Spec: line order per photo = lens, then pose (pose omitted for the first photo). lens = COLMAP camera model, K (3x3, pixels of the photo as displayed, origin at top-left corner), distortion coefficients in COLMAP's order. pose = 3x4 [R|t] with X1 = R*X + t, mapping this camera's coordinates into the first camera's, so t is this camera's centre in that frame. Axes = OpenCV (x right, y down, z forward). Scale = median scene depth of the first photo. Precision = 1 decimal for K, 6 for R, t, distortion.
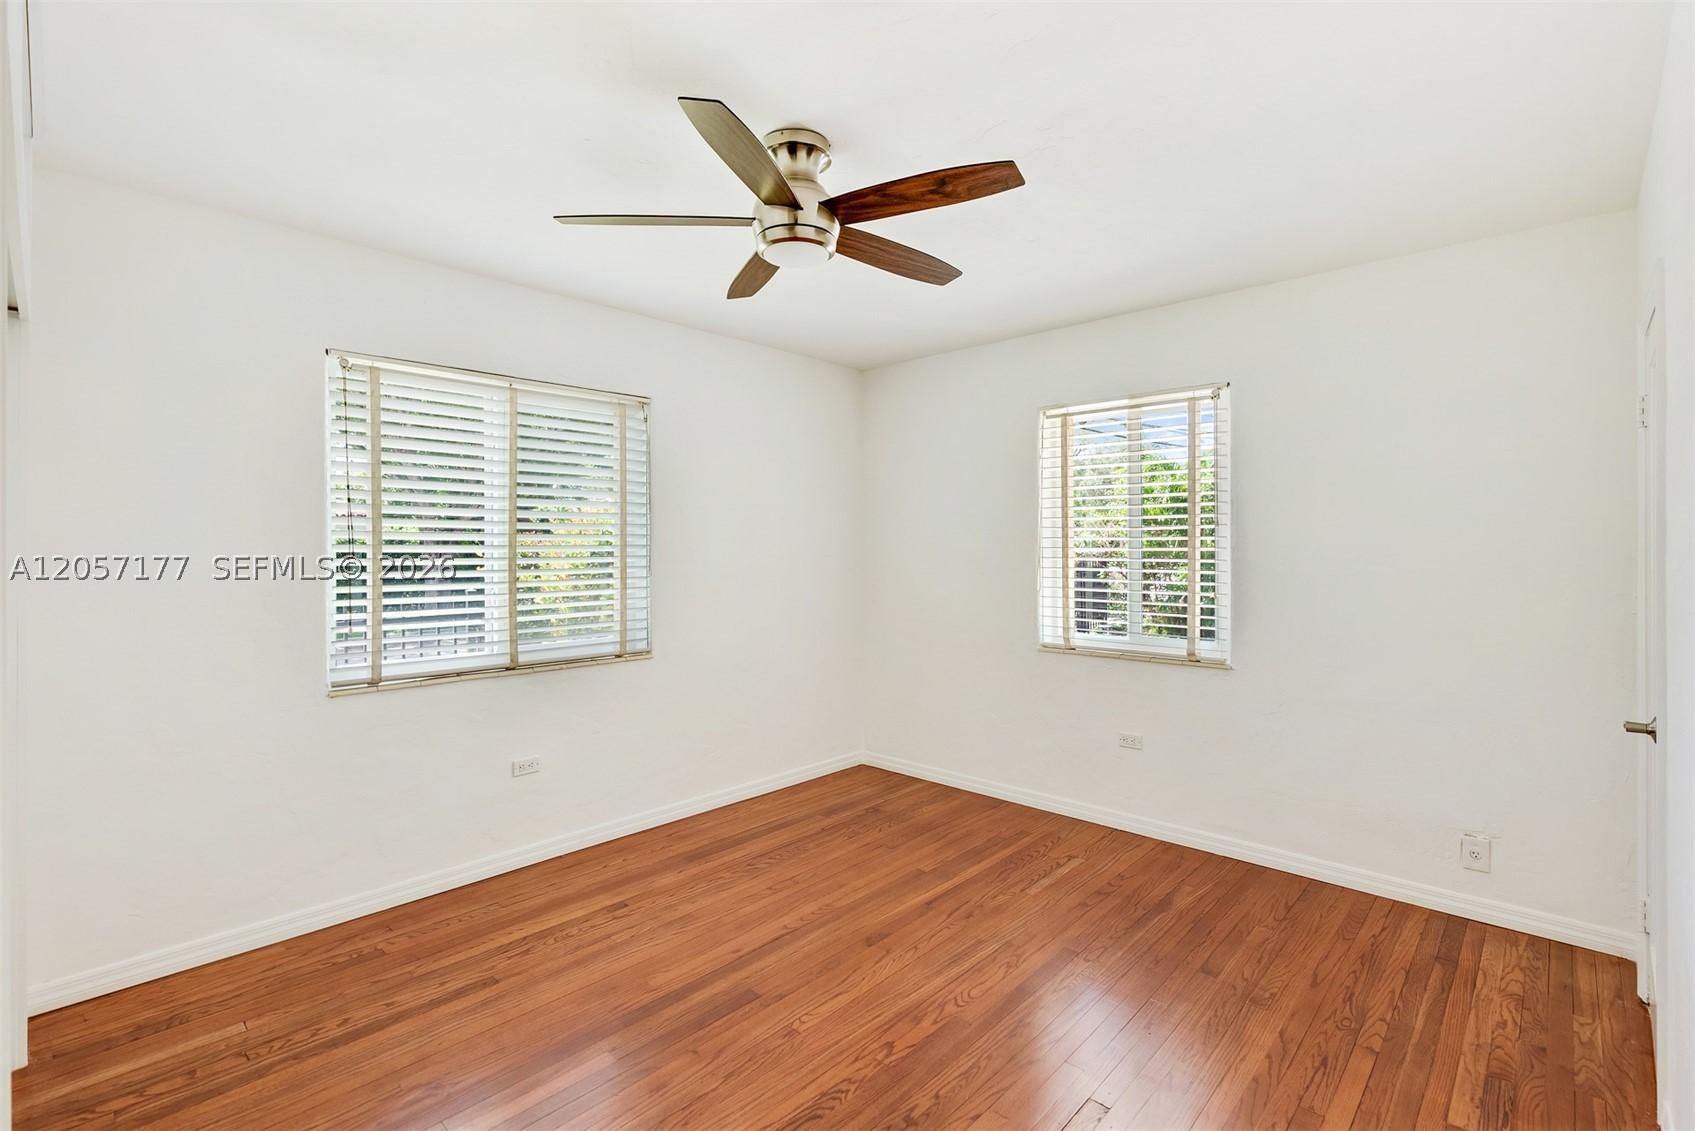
lens RADIAL K [[785.1, 0, 855.3], [0, 785.1, 557.3], [0, 0, 1]] dist [0.000378, 0.000396]
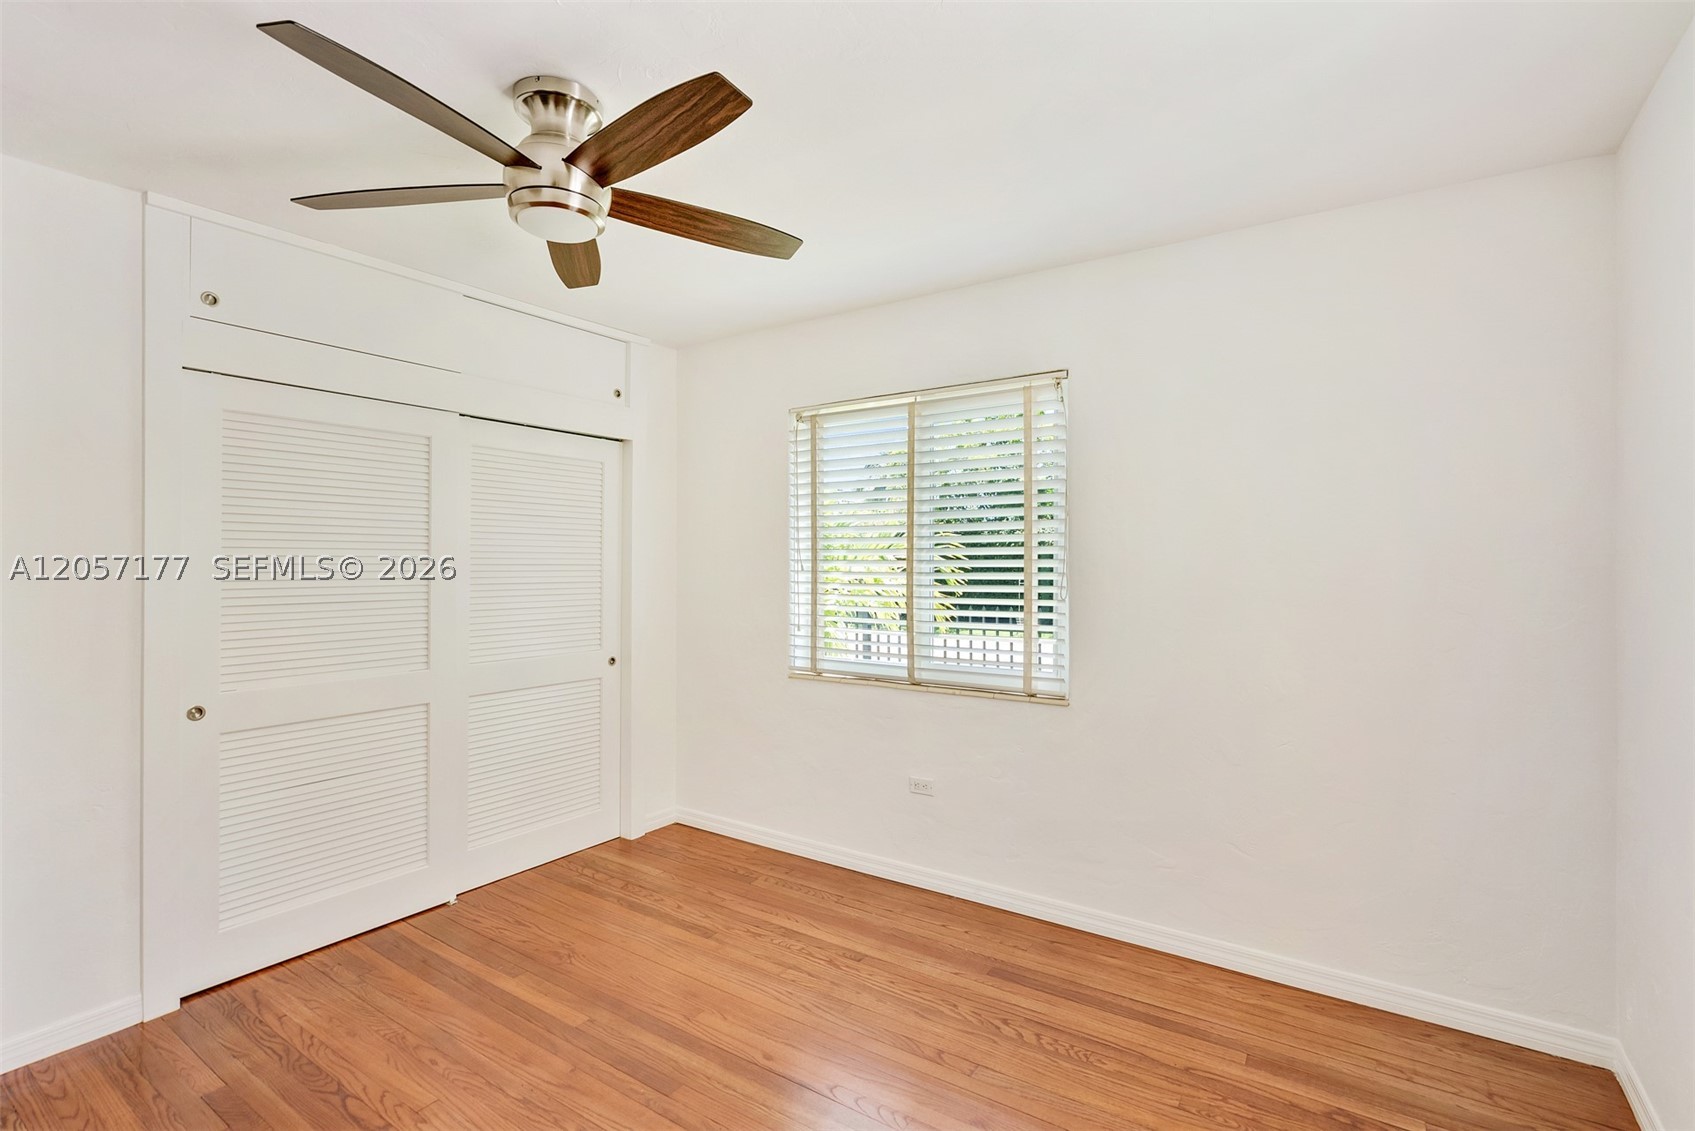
lens RADIAL K [[785.1, 0, 854.2], [0, 785.1, 571.4], [0, 0, 1]] dist [0.000378, 0.000396]
pose [[0.147175, 0.017338, -0.988958, 0.623604], [-0.008397, 0.999832, 0.016279, -0.018903], [0.989075, 0.005909, 0.147296, 0.905359]]
